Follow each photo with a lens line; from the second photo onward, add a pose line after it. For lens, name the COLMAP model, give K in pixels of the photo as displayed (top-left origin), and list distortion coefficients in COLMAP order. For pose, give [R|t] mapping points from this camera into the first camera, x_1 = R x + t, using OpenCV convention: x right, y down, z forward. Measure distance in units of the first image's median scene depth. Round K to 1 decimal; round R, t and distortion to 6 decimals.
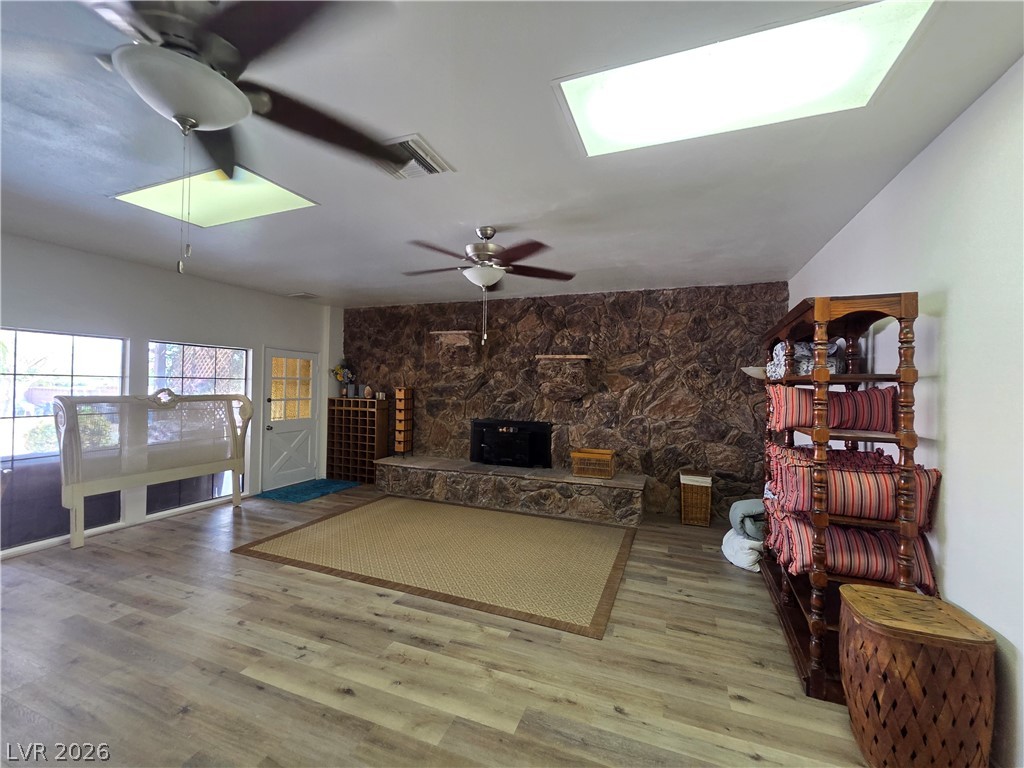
lens RADIAL K [[421.7, 0, 508.2], [0, 421.7, 381.5], [0, 0, 1]] dist [0.001636, -0.000039]
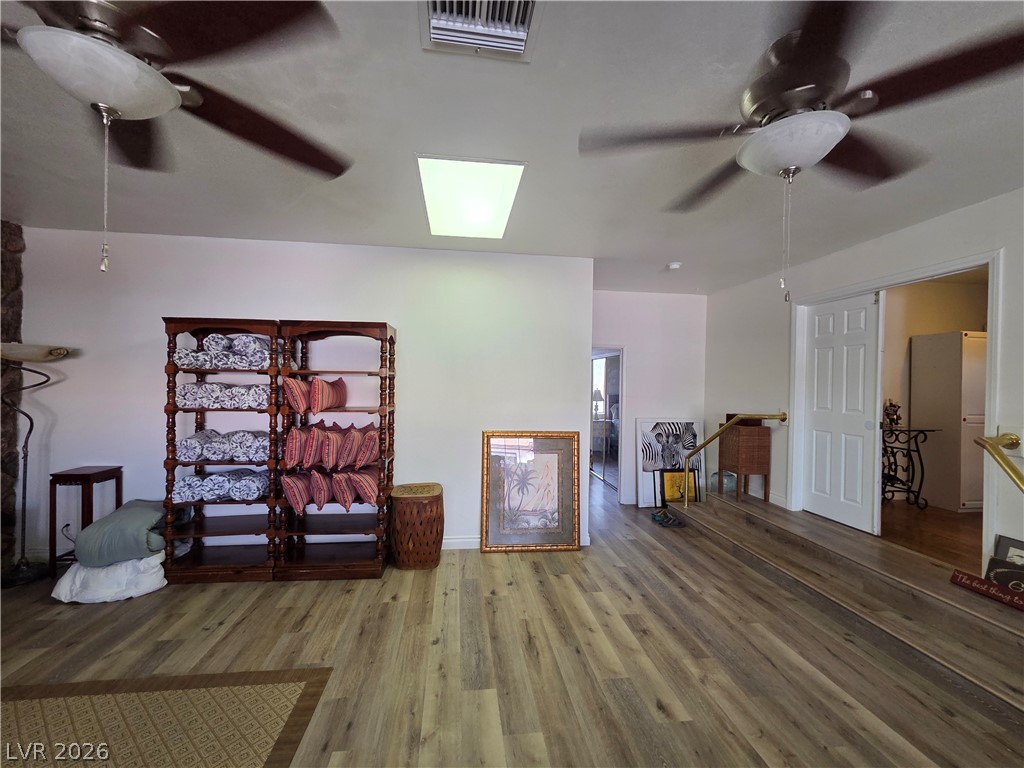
lens RADIAL K [[421.7, 0, 508.2], [0, 421.7, 384.0], [0, 0, 1]] dist [0.001636, -0.000039]
pose [[-0.477198, -0.026992, 0.878381, -0.362379], [-0.033347, 0.999364, 0.012593, -0.003628], [-0.878163, -0.023283, -0.477794, 0.563199]]
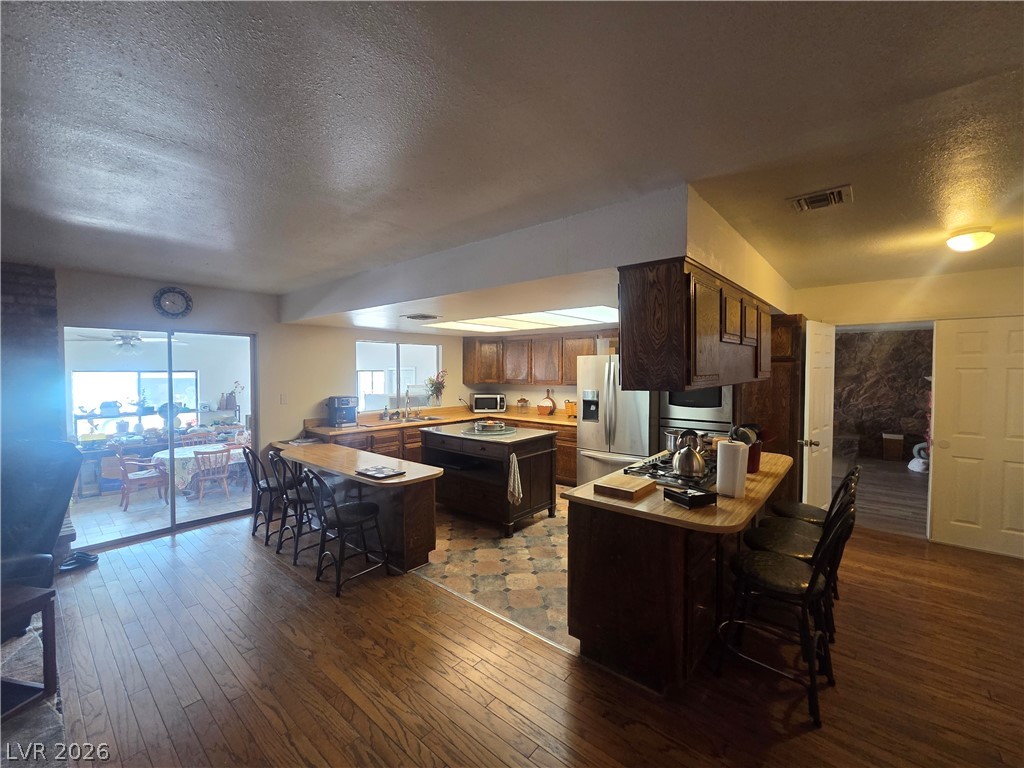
lens RADIAL K [[421.7, 0, 510.4], [0, 421.7, 377.9], [0, 0, 1]] dist [0.001636, -0.000039]
pose [[0.947787, -0.007632, -0.318812, -0.531952], [0.019988, 0.999170, 0.035502, -0.120495], [0.318276, -0.040021, 0.947153, -1.225239]]
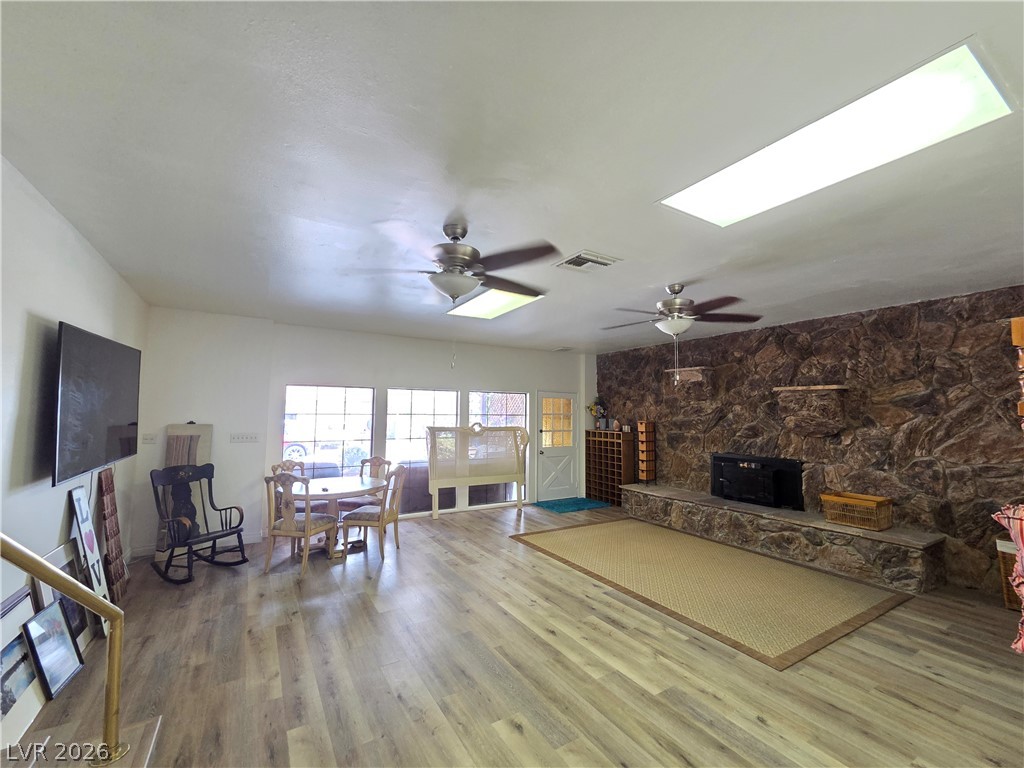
lens RADIAL K [[421.7, 0, 514.0], [0, 421.7, 385.4], [0, 0, 1]] dist [0.001636, -0.000039]
pose [[0.800941, -0.050706, -0.596592, 0.176378], [0.009948, 0.997397, -0.071416, -0.005131], [0.598660, 0.051265, 0.799361, -0.119115]]
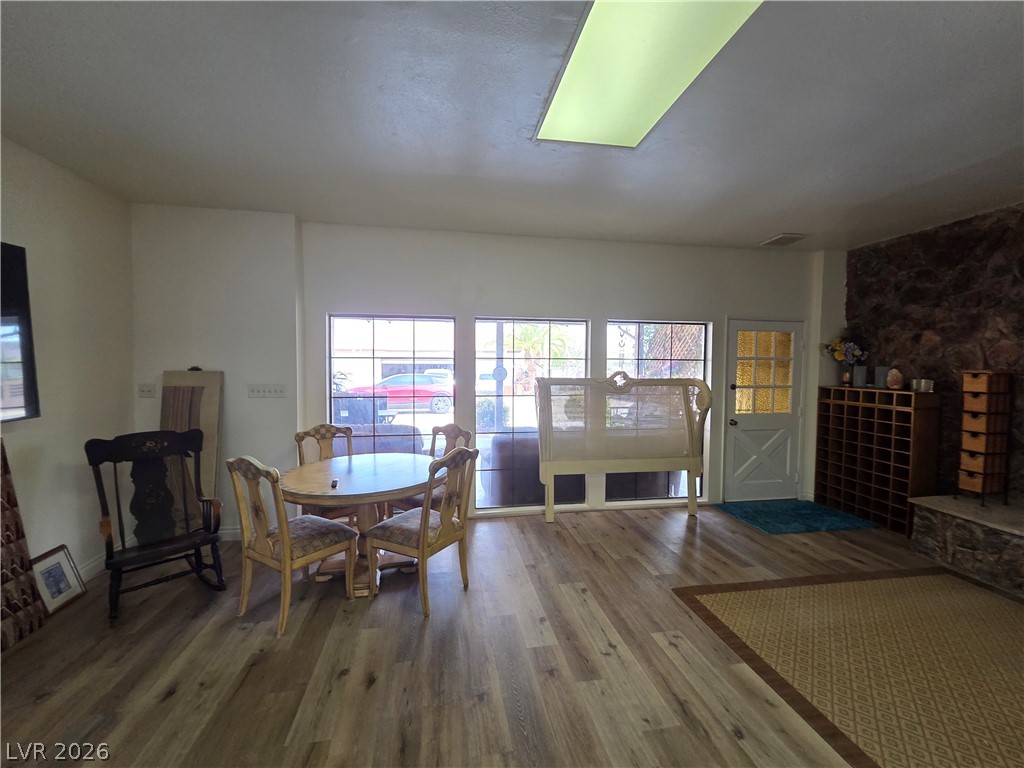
lens RADIAL K [[421.7, 0, 513.2], [0, 421.7, 380.7], [0, 0, 1]] dist [0.001636, -0.000039]
pose [[0.523882, 0.021405, -0.851522, -0.134789], [0.008846, 0.999494, 0.030567, 0.006223], [0.851745, -0.023546, 0.523427, 0.285110]]
